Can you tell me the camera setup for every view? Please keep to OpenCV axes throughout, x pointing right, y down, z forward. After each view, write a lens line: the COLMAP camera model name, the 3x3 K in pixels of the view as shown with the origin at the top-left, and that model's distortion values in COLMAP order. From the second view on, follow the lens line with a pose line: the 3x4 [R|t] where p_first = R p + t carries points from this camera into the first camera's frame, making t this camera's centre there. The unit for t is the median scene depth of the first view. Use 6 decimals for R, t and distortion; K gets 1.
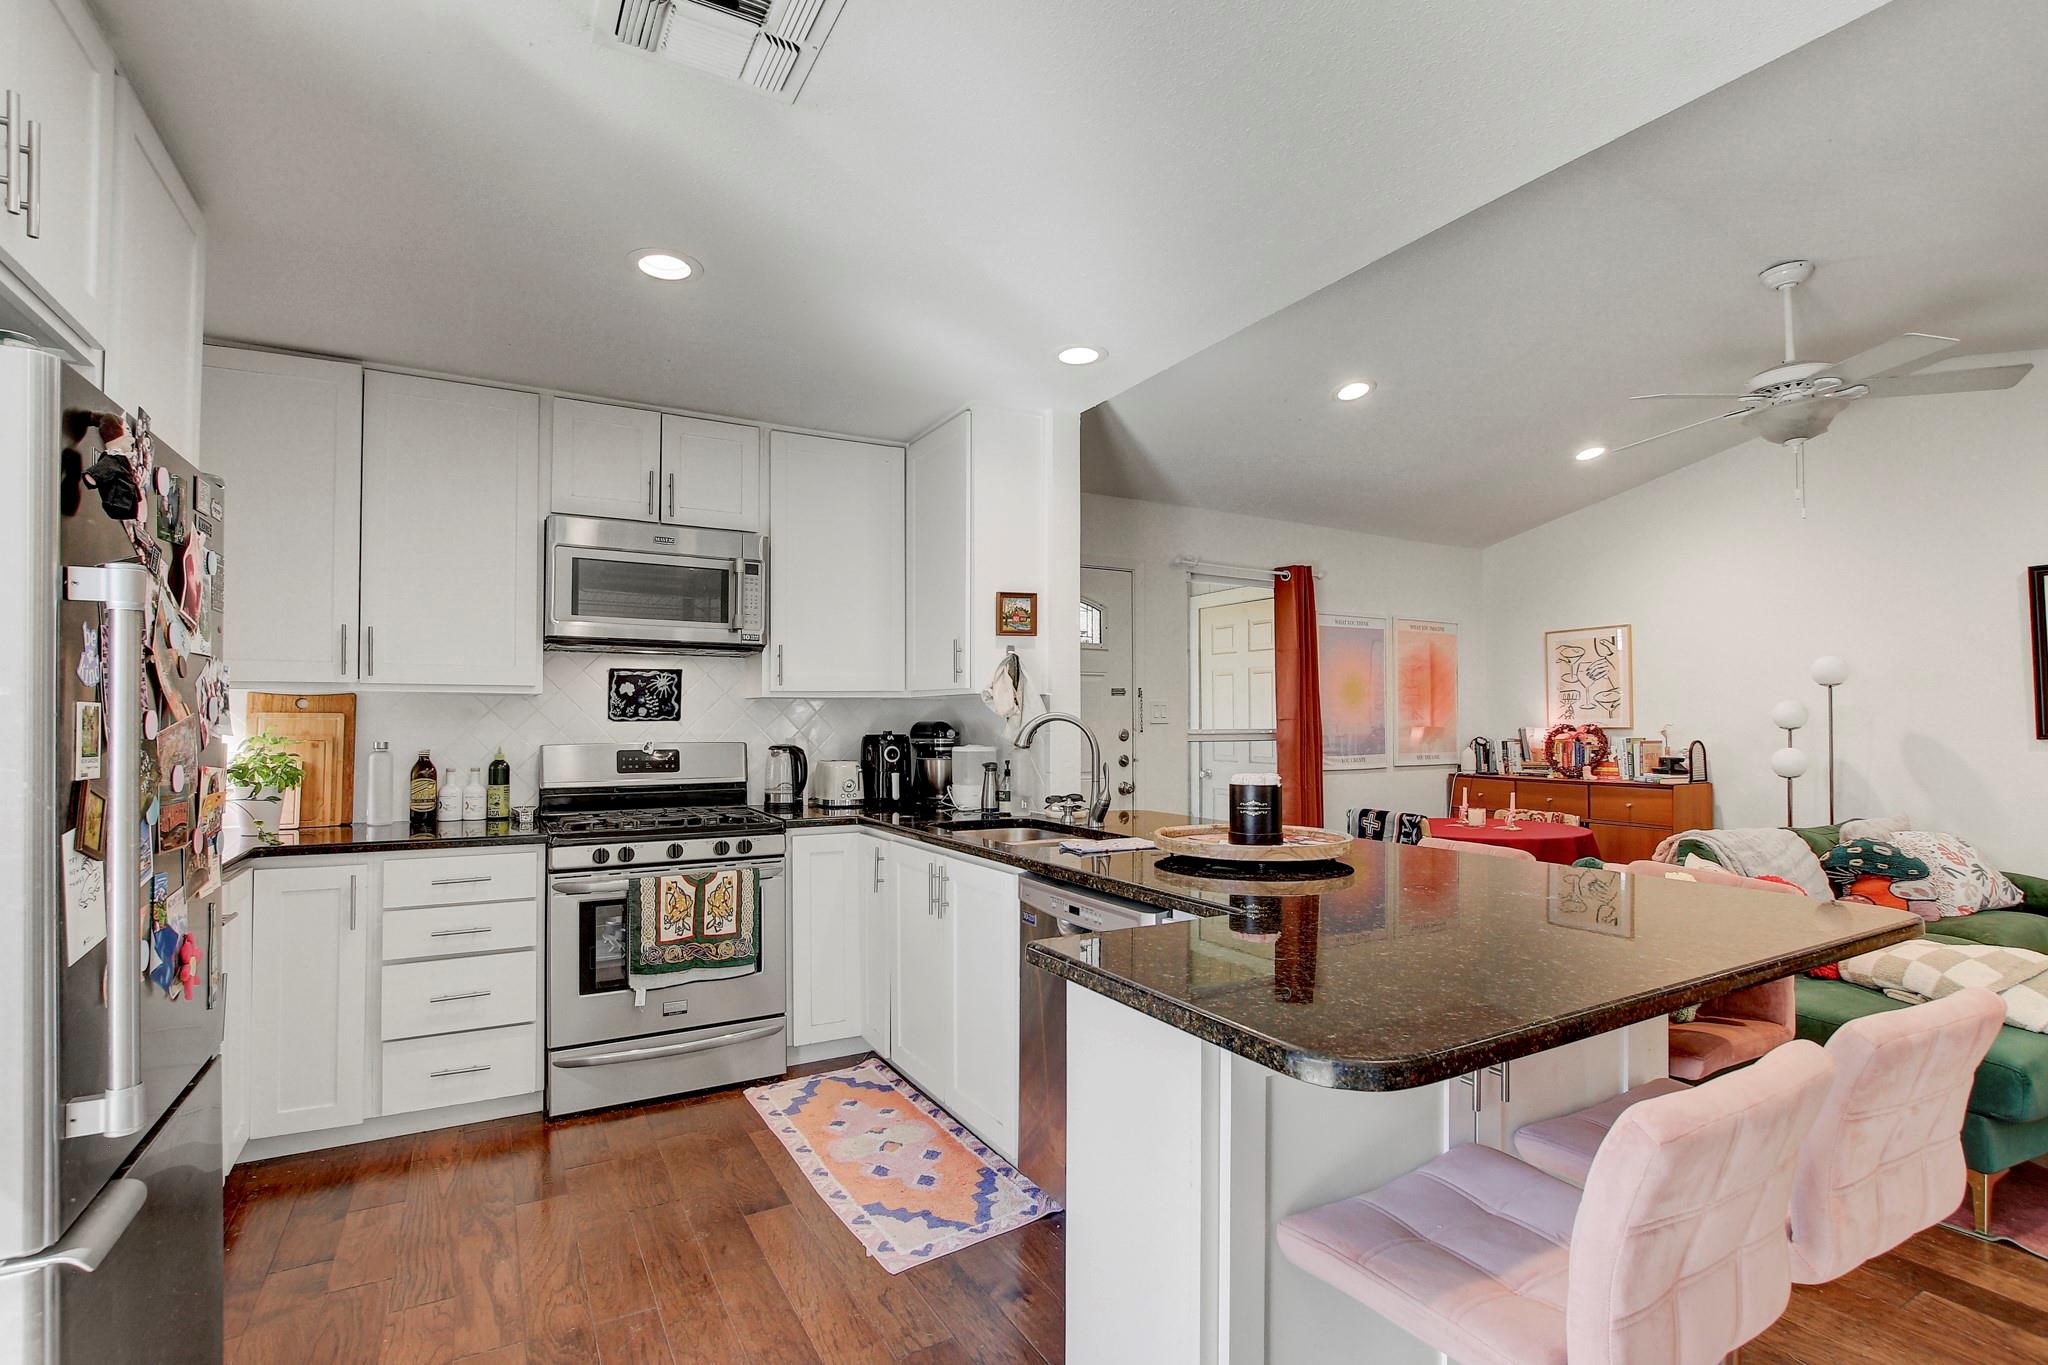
lens RADIAL K [[960.4, 0, 1031.5], [0, 960.4, 696.8], [0, 0, 1]] dist [-0.018546, 0.000260]
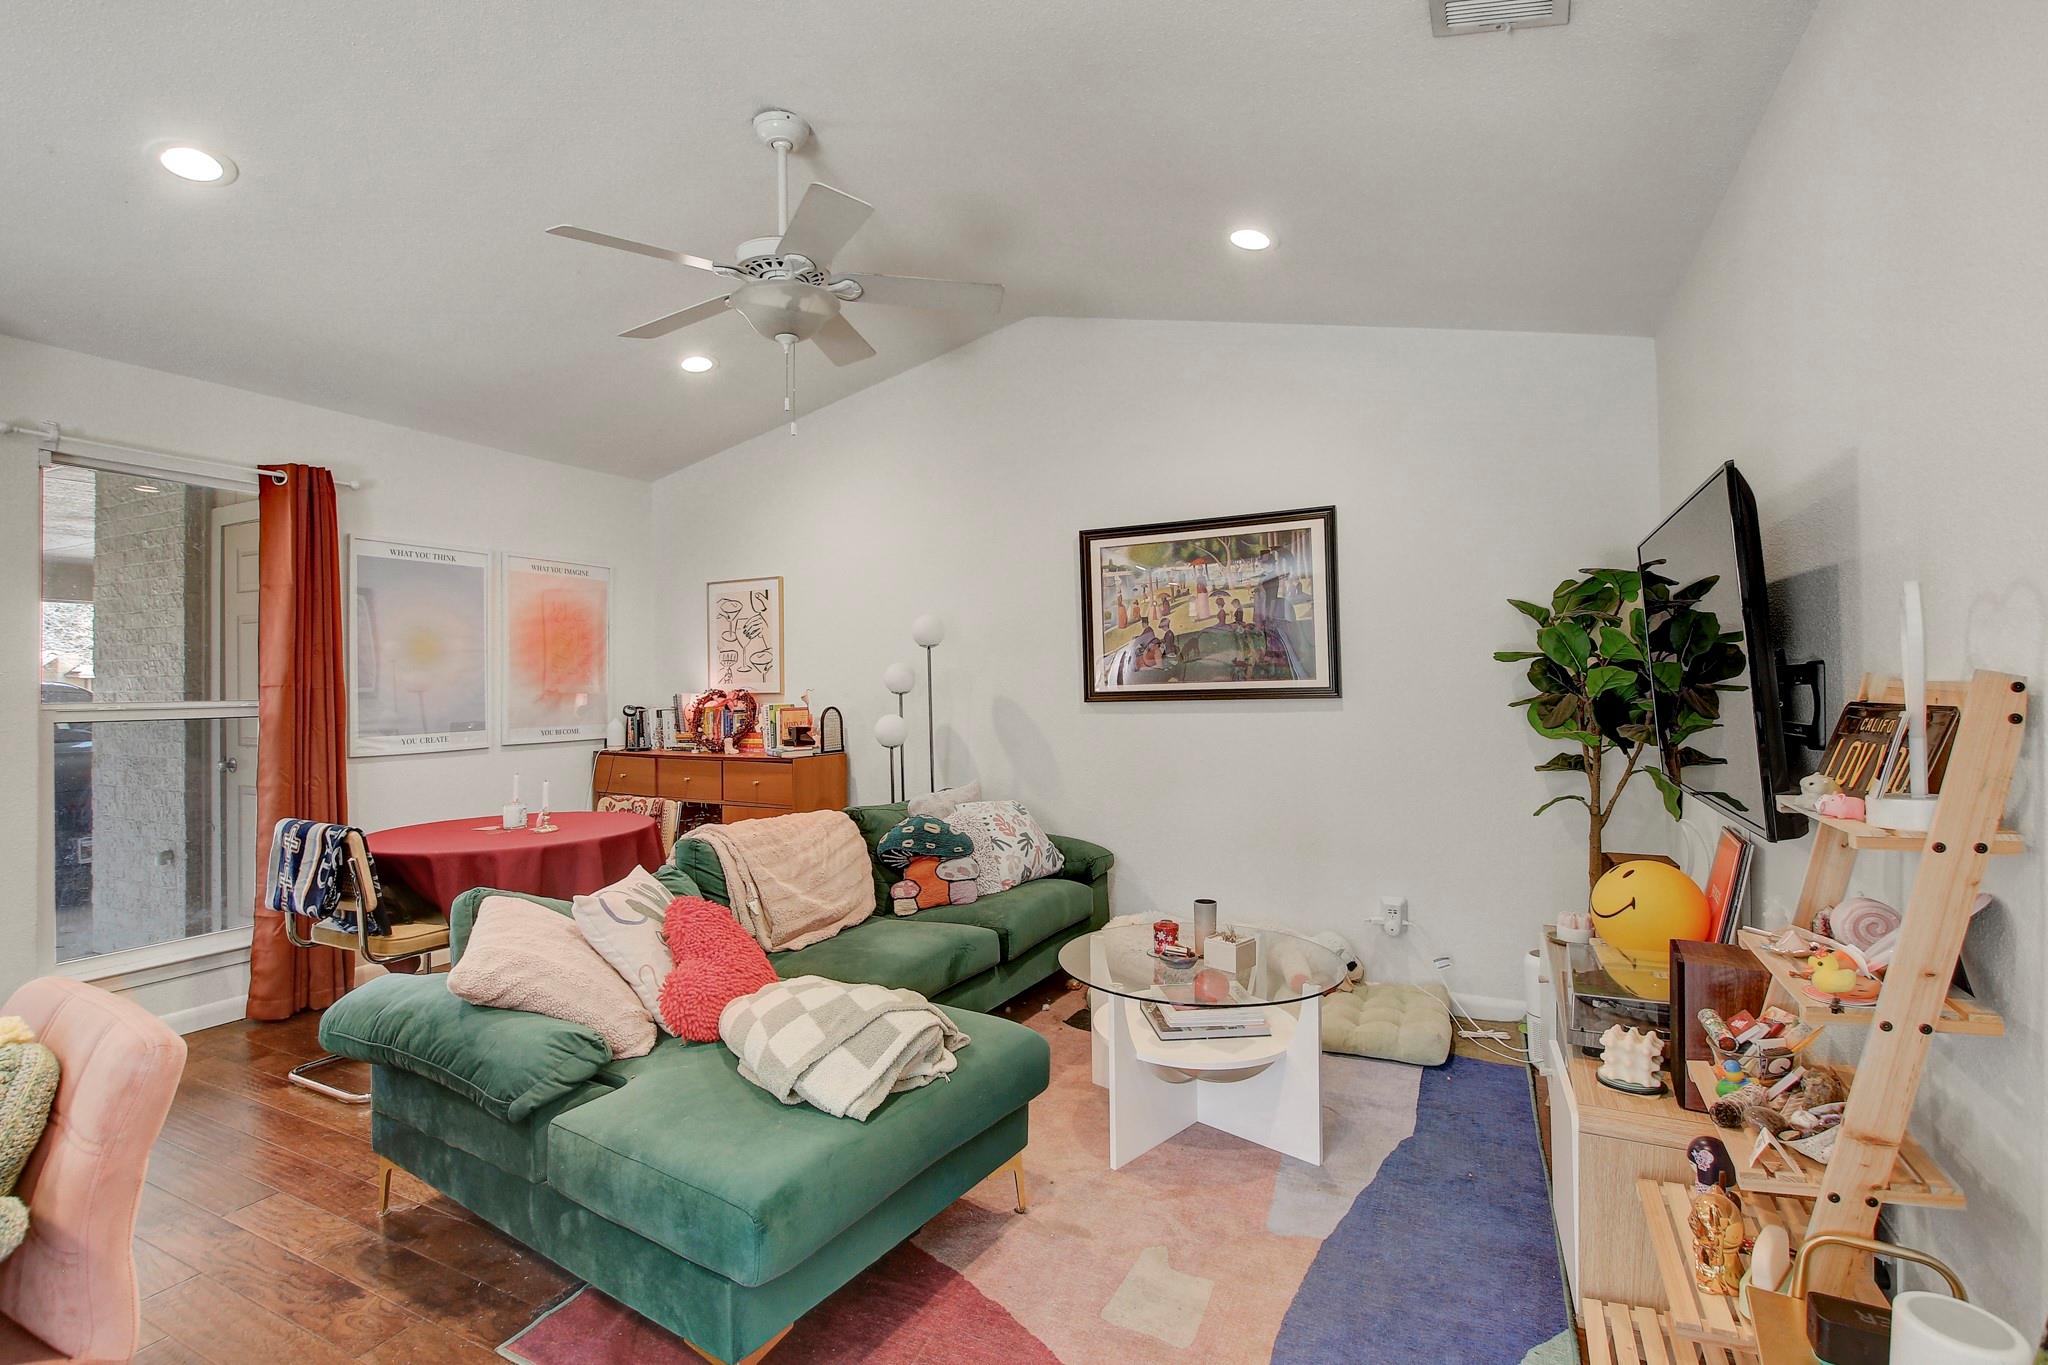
lens RADIAL K [[960.4, 0, 1031.4], [0, 960.4, 672.0], [0, 0, 1]] dist [-0.018546, 0.000260]
pose [[0.833477, 0.000914, 0.552553, 0.496593], [-0.008172, 0.999910, 0.010672, 0.002190], [-0.552494, -0.013410, 0.833409, 0.192203]]
